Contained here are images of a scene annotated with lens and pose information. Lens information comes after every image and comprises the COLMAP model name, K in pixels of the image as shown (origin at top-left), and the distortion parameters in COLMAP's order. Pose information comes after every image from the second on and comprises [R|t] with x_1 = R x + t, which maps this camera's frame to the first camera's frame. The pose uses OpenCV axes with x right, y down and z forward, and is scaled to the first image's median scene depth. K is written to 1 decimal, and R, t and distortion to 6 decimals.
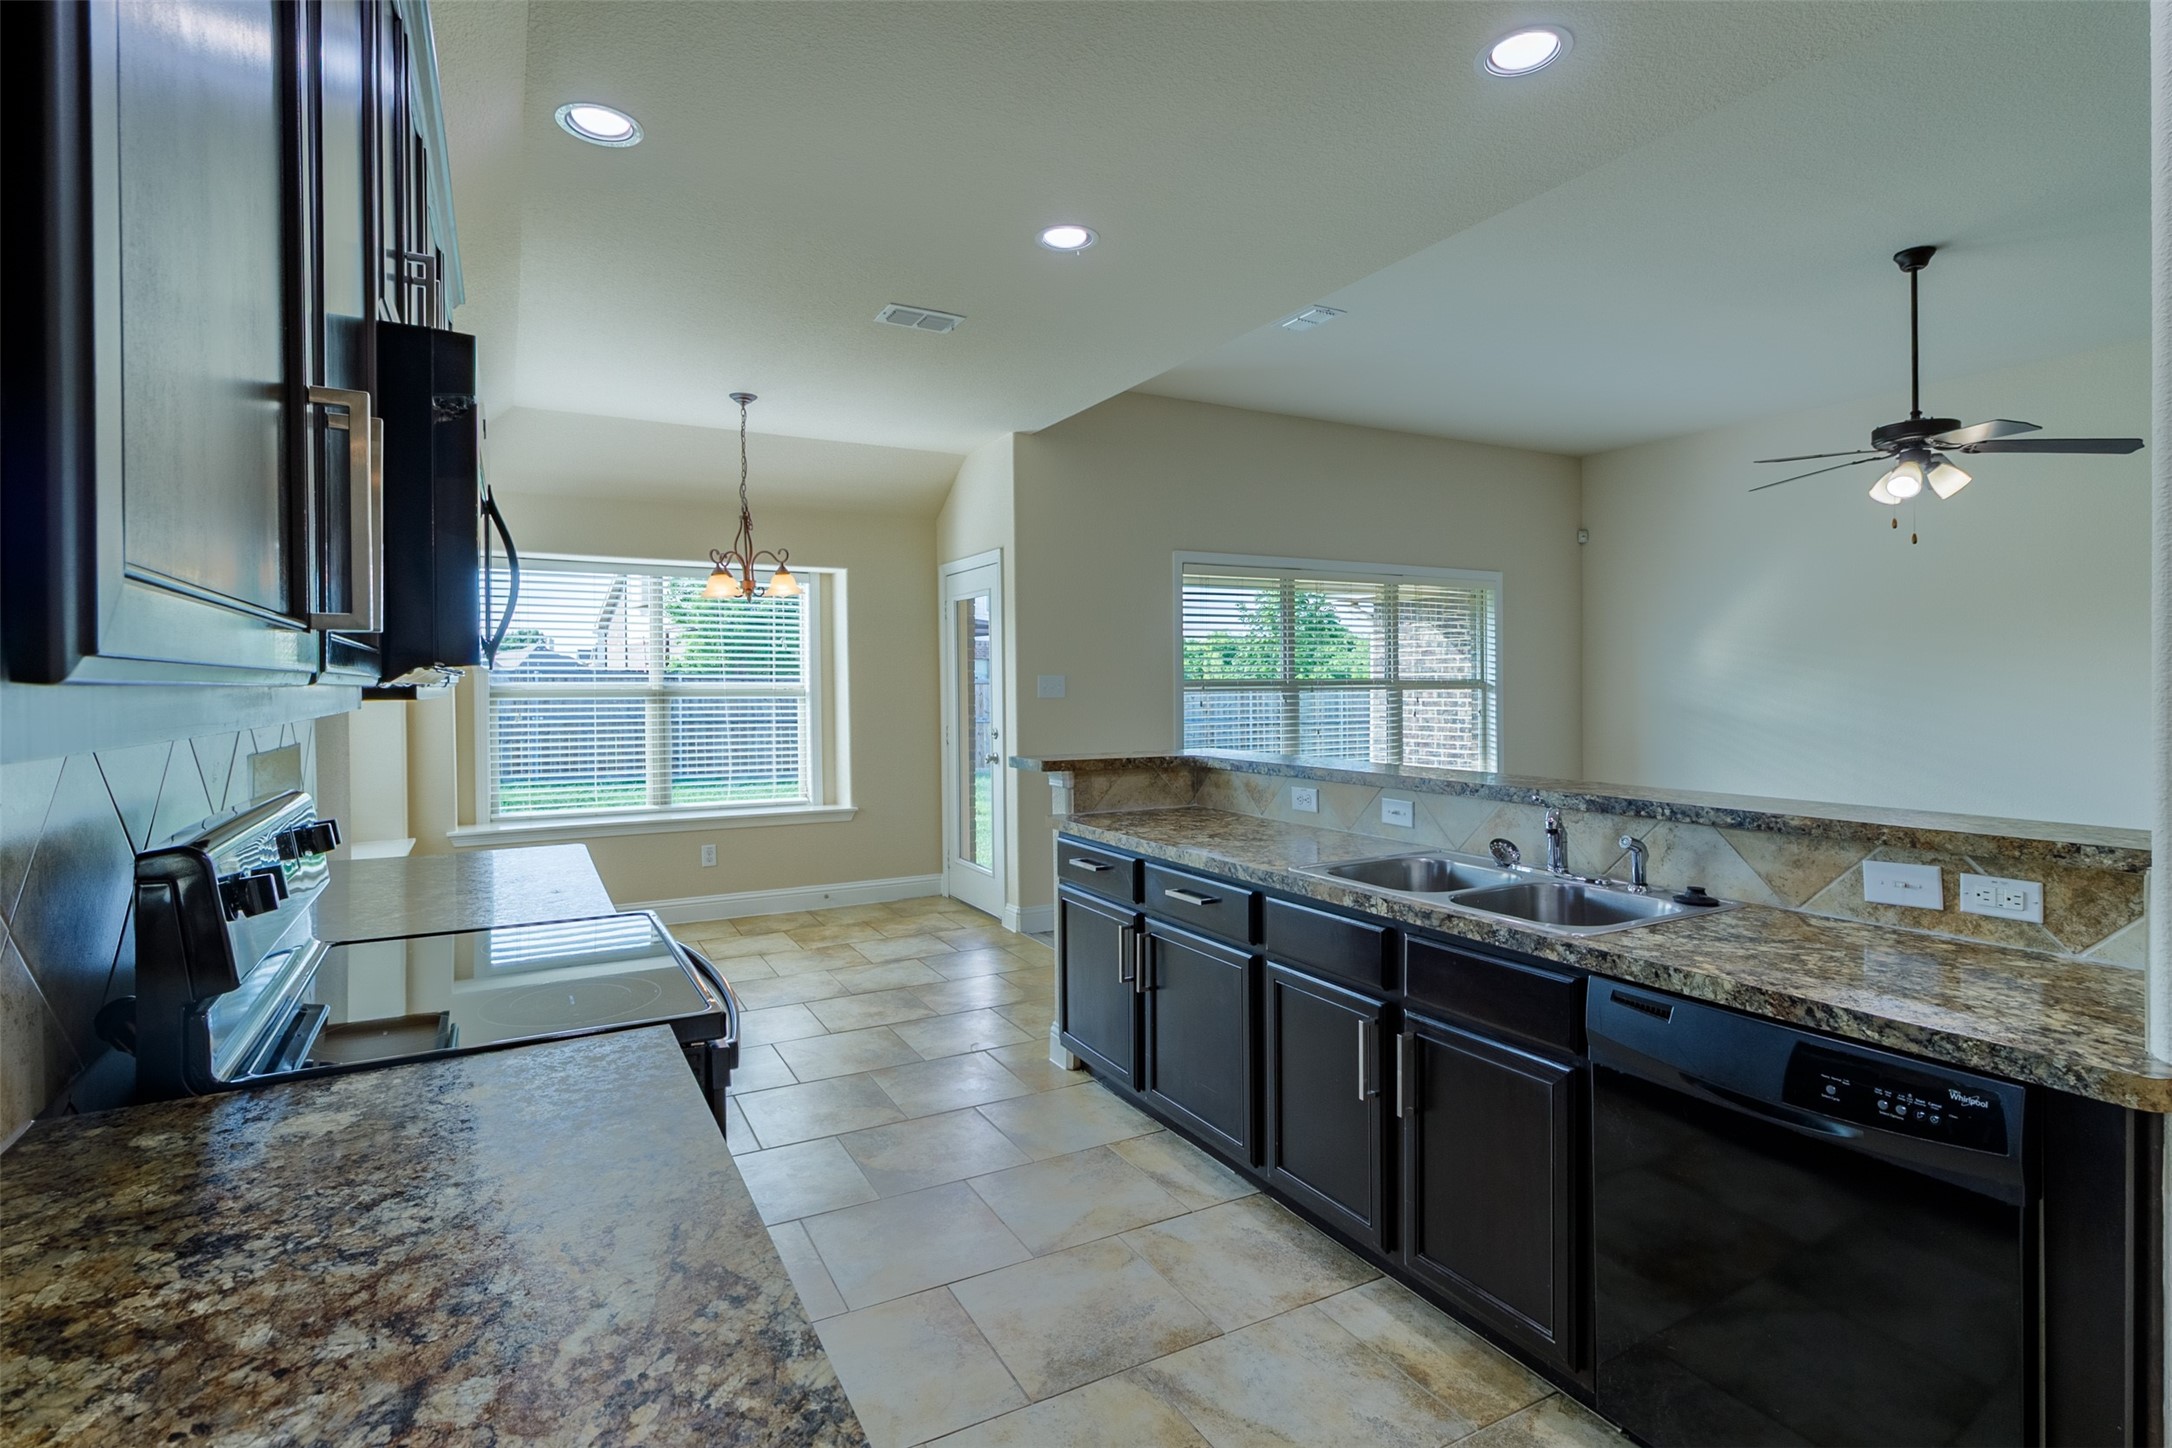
lens RADIAL K [[1045.7, 0, 1067.9], [0, 1045.7, 689.0], [0, 0, 1]] dist [0.001396, 0.000963]
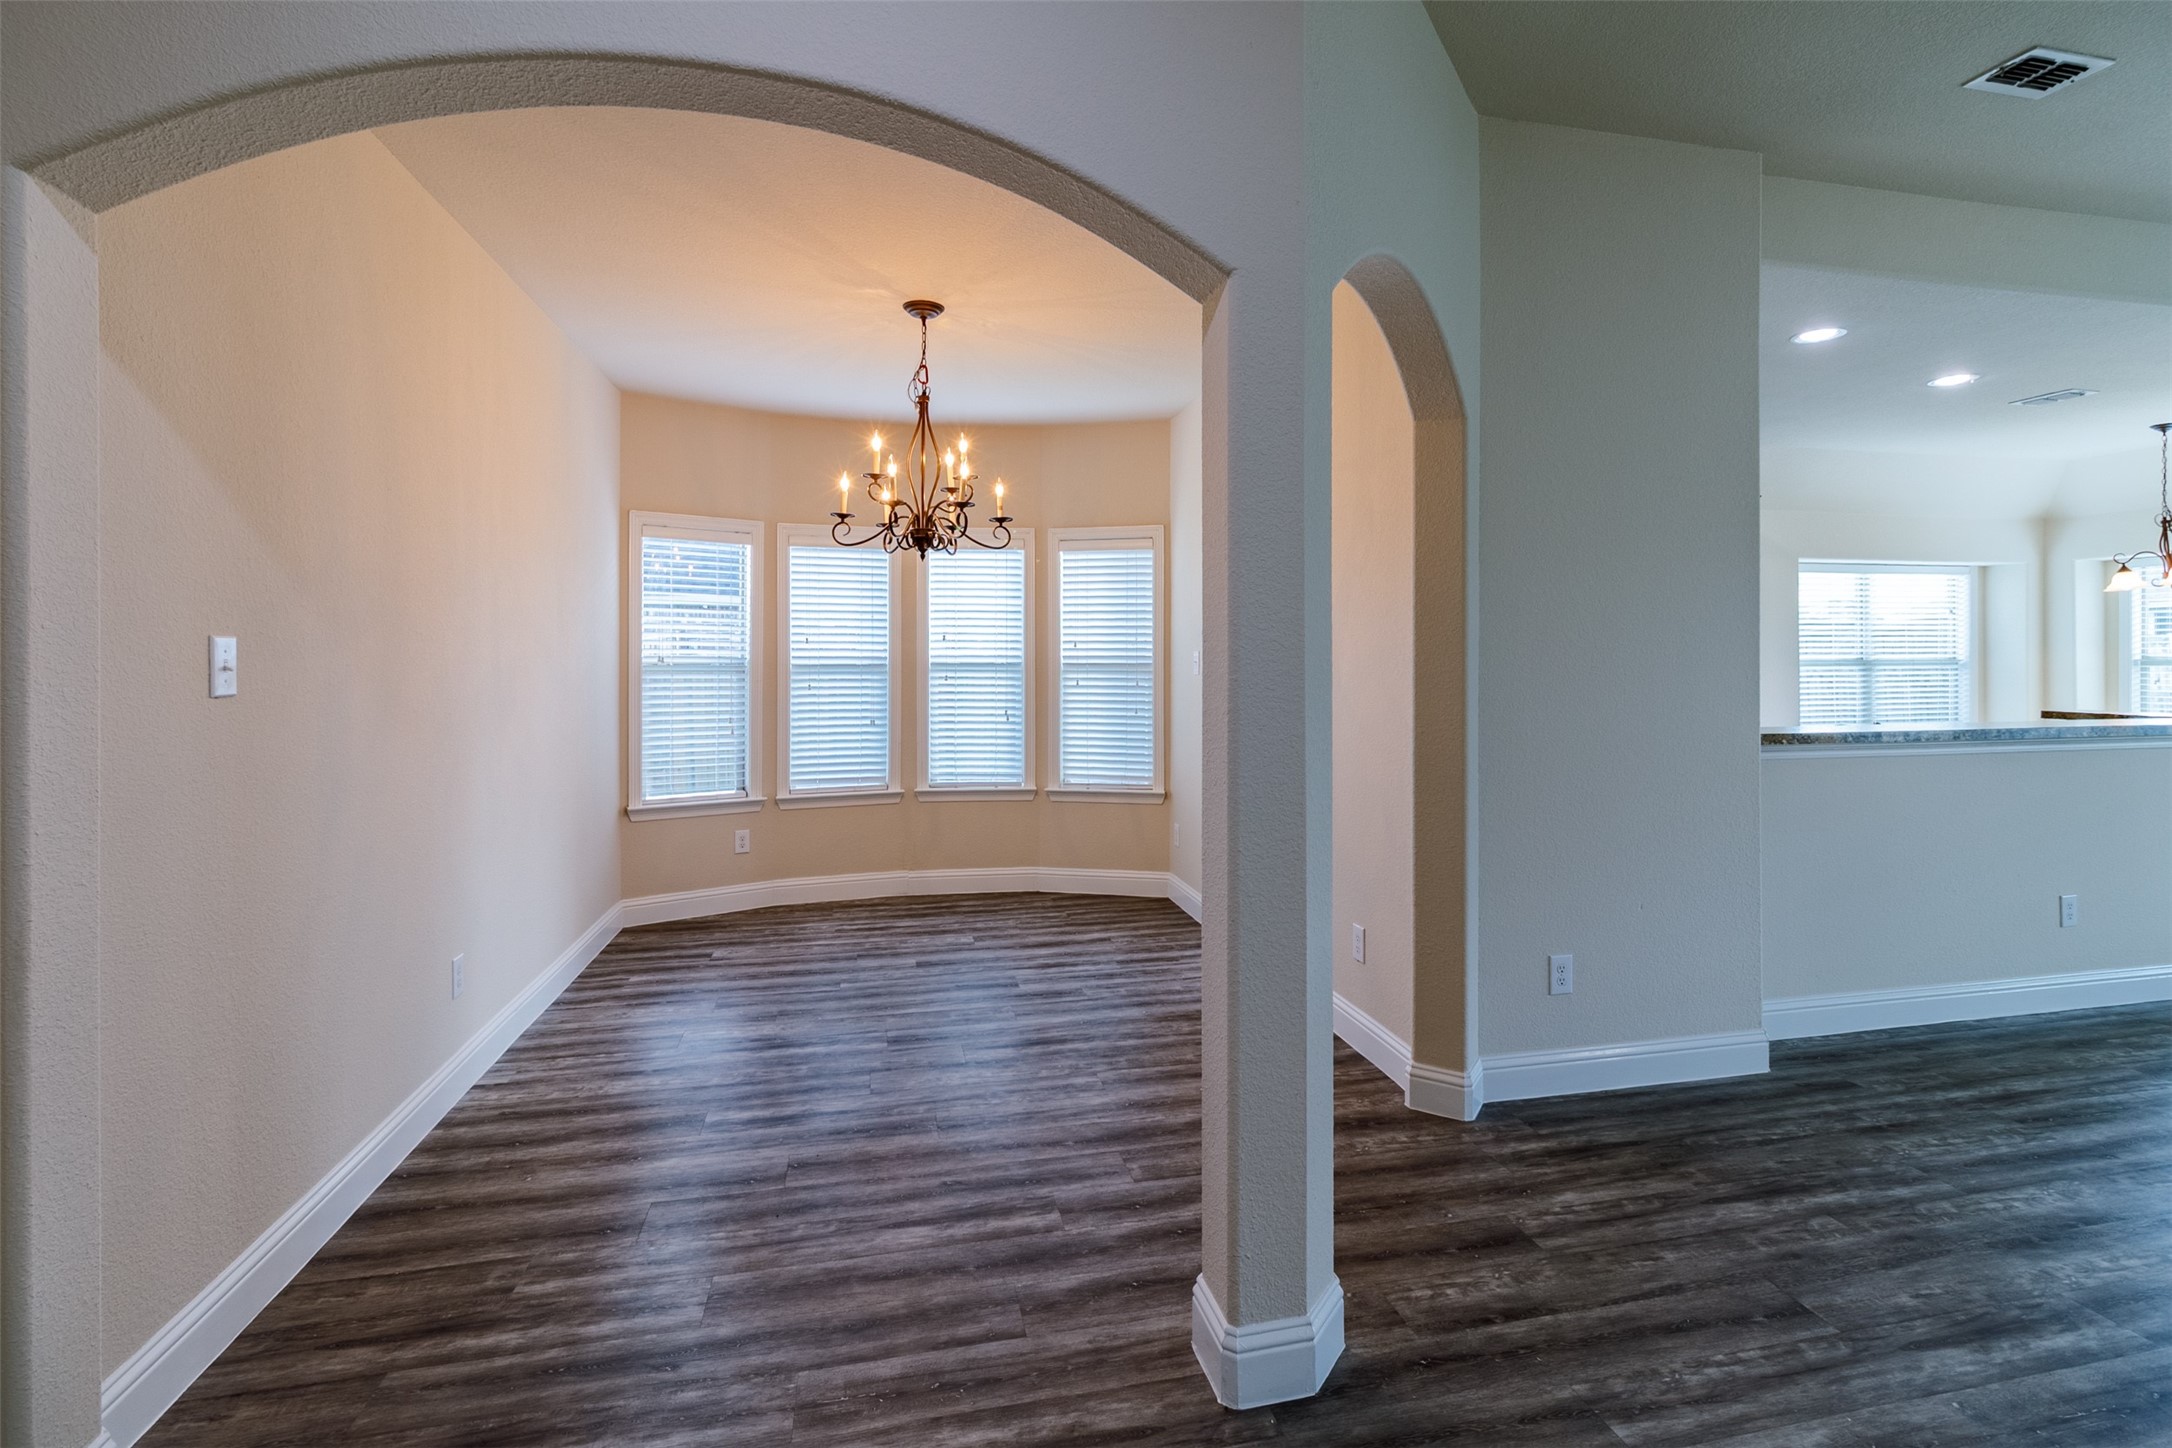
lens RADIAL K [[1004.5, 0, 1097.3], [0, 1004.5, 660.6], [0, 0, 1]] dist [0.003261, -0.000286]
pose [[-0.269759, 0.008524, -0.962890, 1.426050], [-0.000058, 0.999961, 0.008869, -0.010997], [0.962928, 0.002448, -0.269748, 0.114295]]
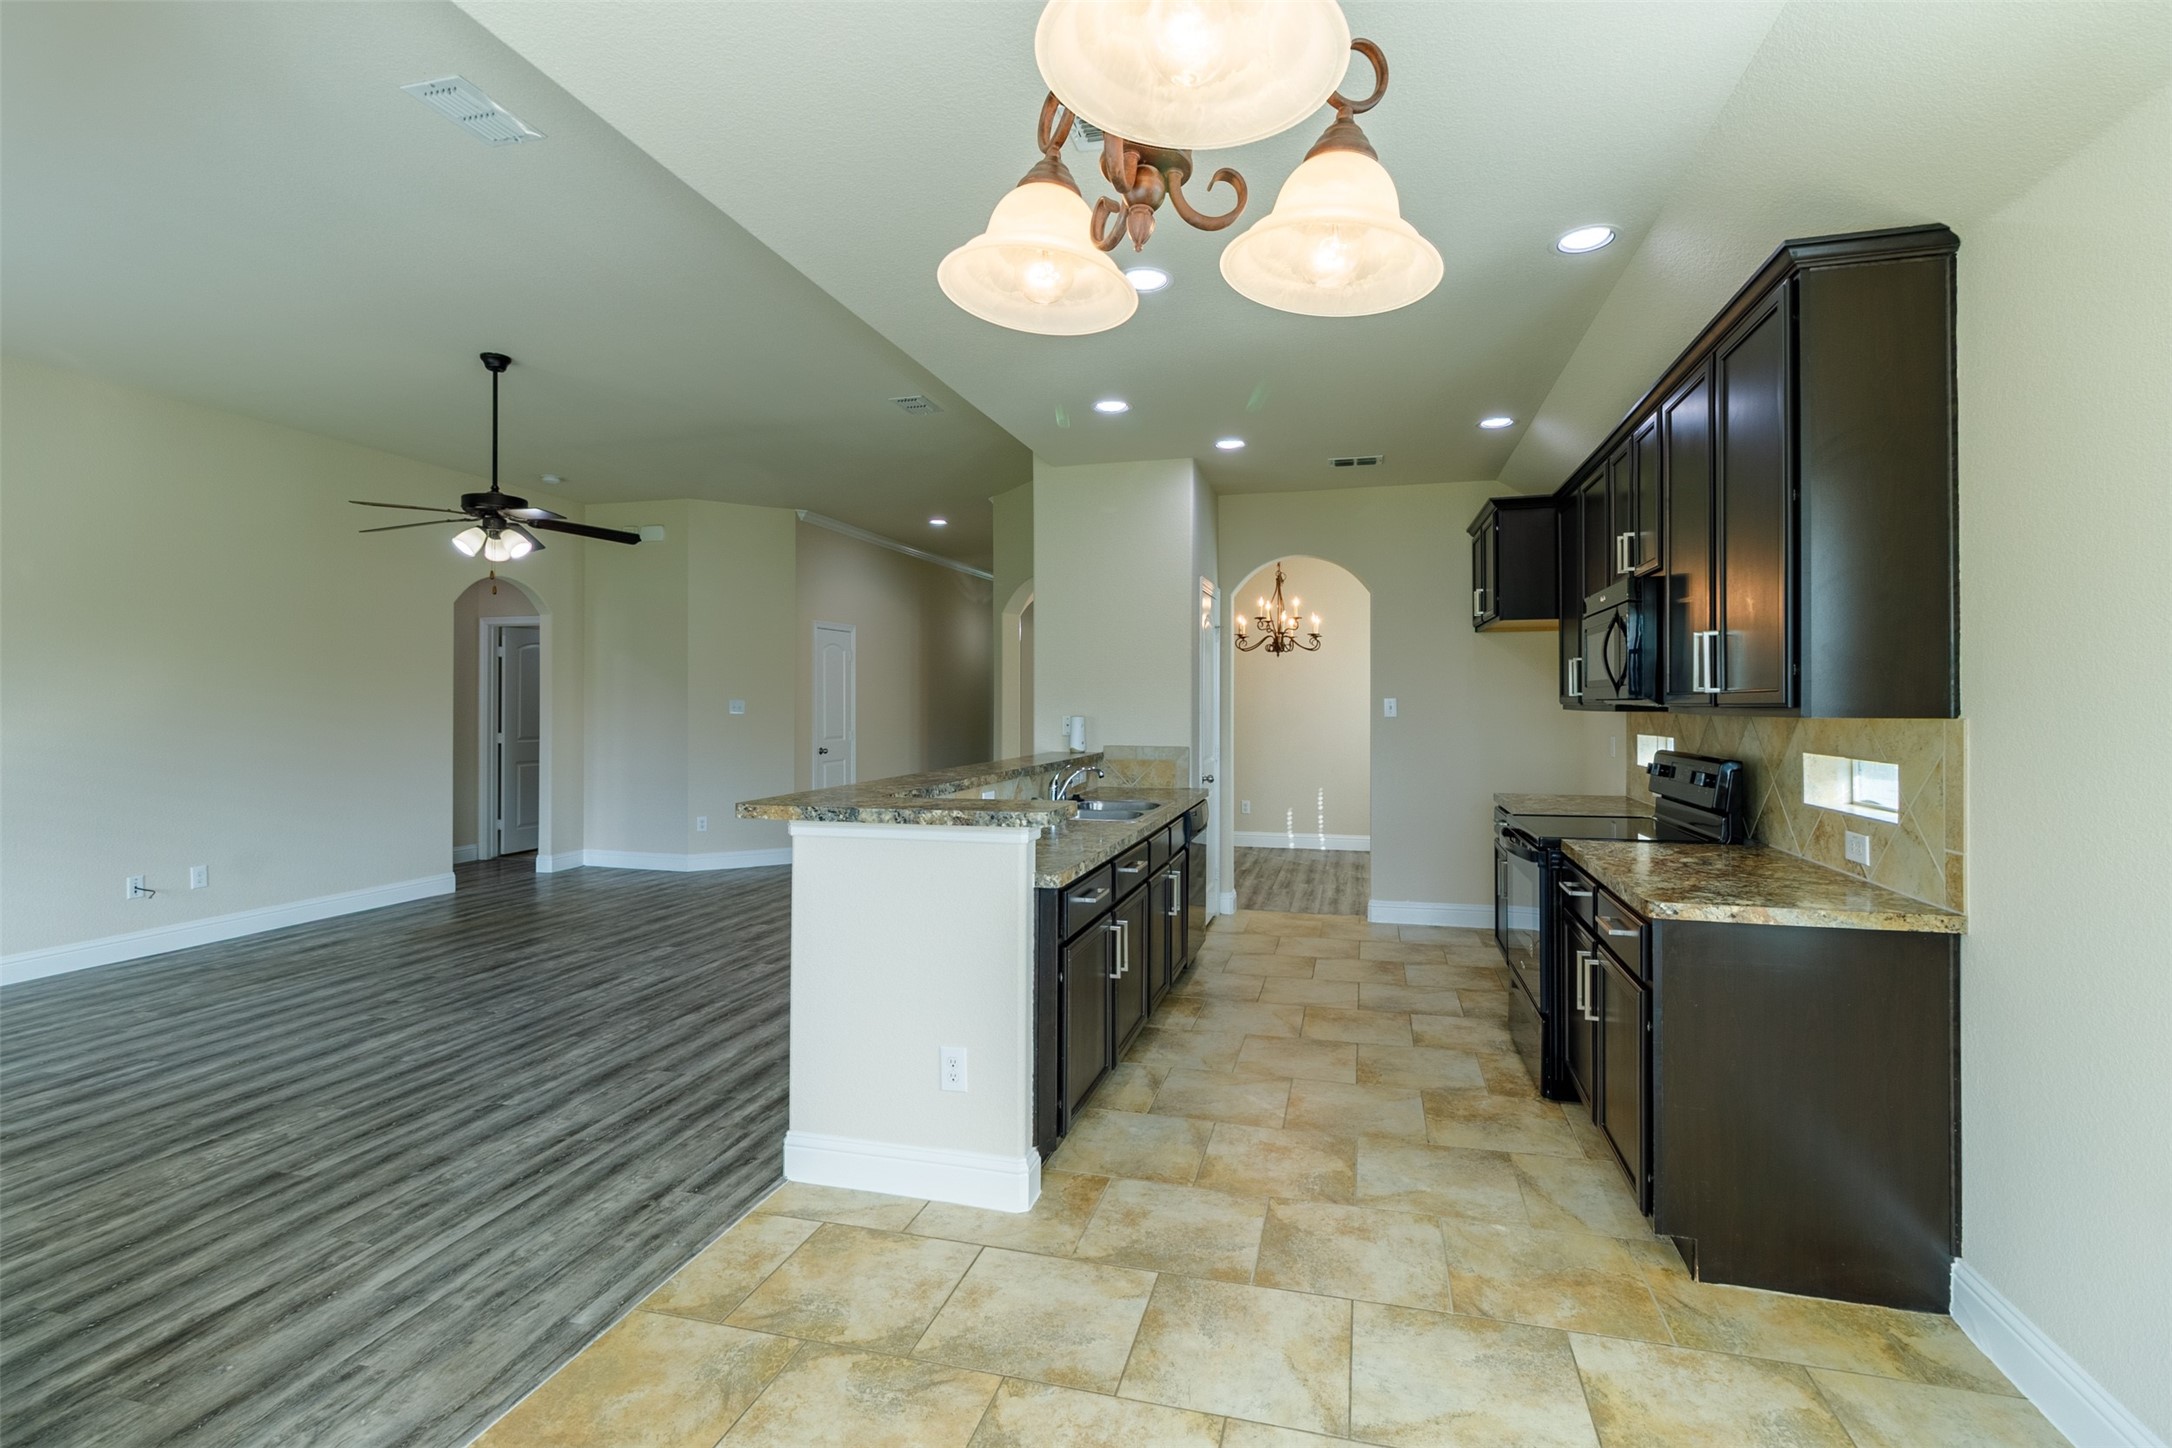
lens RADIAL K [[1004.5, 0, 1101.2], [0, 1004.5, 695.3], [0, 0, 1]] dist [0.003261, -0.000286]
pose [[-0.733033, 0.010651, 0.680110, -0.497757], [0.006630, 0.999942, -0.008514, -0.006365], [-0.680161, -0.001732, -0.733061, 1.355162]]
